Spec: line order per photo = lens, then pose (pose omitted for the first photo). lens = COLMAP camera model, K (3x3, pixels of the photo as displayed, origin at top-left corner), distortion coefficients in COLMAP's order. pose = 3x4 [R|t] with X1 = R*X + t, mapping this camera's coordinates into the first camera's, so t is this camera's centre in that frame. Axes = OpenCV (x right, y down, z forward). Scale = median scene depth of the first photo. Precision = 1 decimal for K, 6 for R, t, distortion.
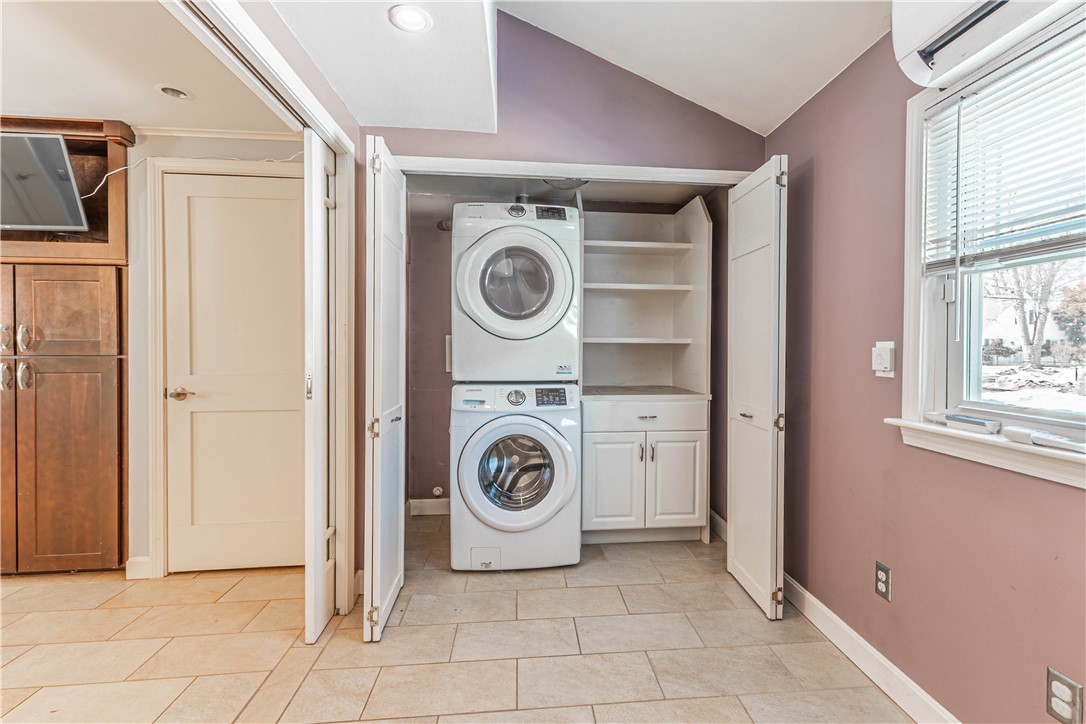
lens RADIAL K [[453.6, 0, 548.6], [0, 453.6, 355.8], [0, 0, 1]] dist [0.002435, 0.001483]
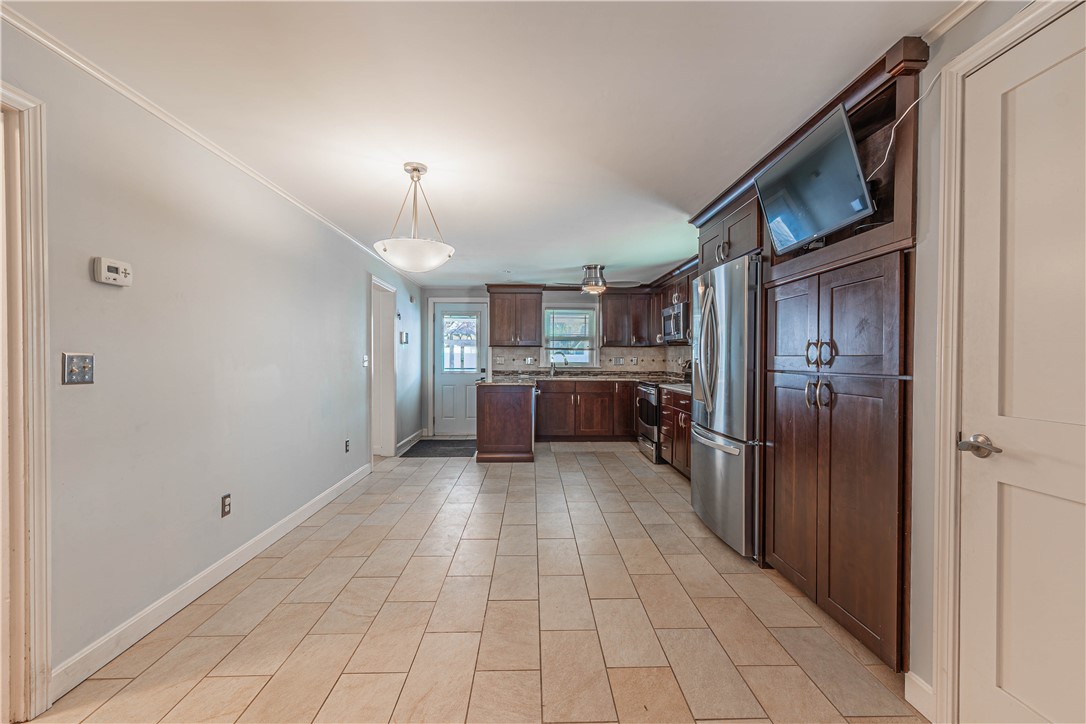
lens RADIAL K [[453.6, 0, 541.5], [0, 453.6, 362.8], [0, 0, 1]] dist [0.002435, 0.001483]
pose [[-0.066360, 0.006725, -0.997773, -0.200180], [-0.014652, 0.999863, 0.007713, -0.018289], [0.997688, 0.015131, -0.066252, 0.485009]]
